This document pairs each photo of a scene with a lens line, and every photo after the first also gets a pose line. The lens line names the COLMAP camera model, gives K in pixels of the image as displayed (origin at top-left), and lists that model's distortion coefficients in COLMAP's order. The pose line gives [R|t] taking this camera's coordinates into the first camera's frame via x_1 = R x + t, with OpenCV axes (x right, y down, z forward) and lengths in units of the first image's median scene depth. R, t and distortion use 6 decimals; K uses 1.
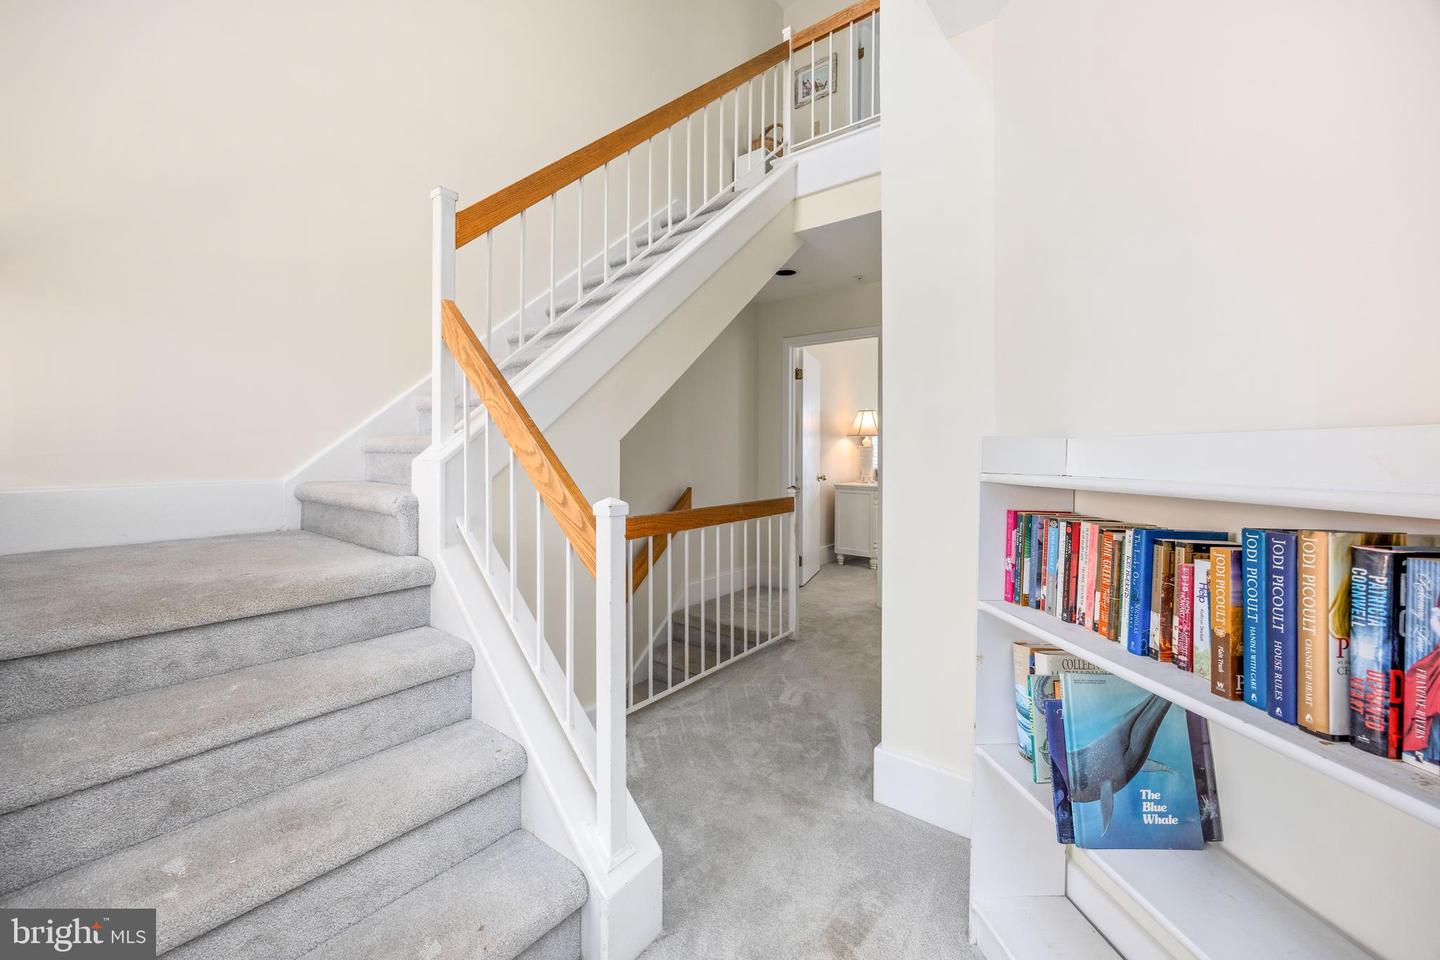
lens RADIAL K [[562.4, 0, 718.7], [0, 562.4, 472.8], [0, 0, 1]] dist [-0.000417, 0.000067]
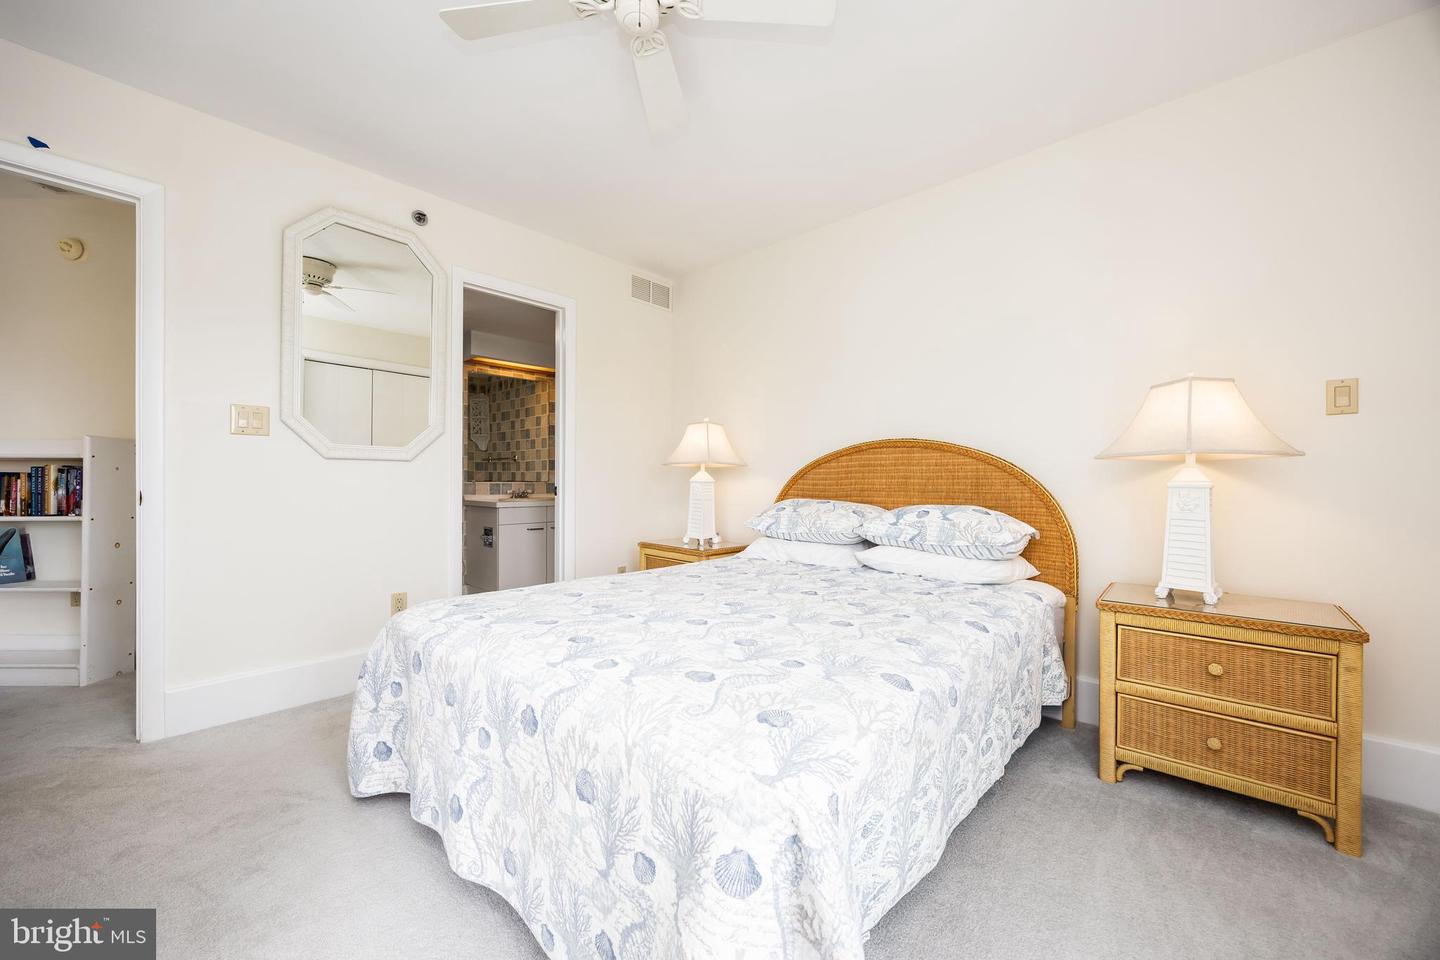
lens RADIAL K [[562.4, 0, 718.7], [0, 562.4, 473.4], [0, 0, 1]] dist [-0.000417, 0.000067]
pose [[0.069539, -0.006401, 0.997559, -2.515794], [0.011598, 0.999917, 0.005608, 0.192938], [-0.997512, 0.011180, 0.069607, -3.916563]]
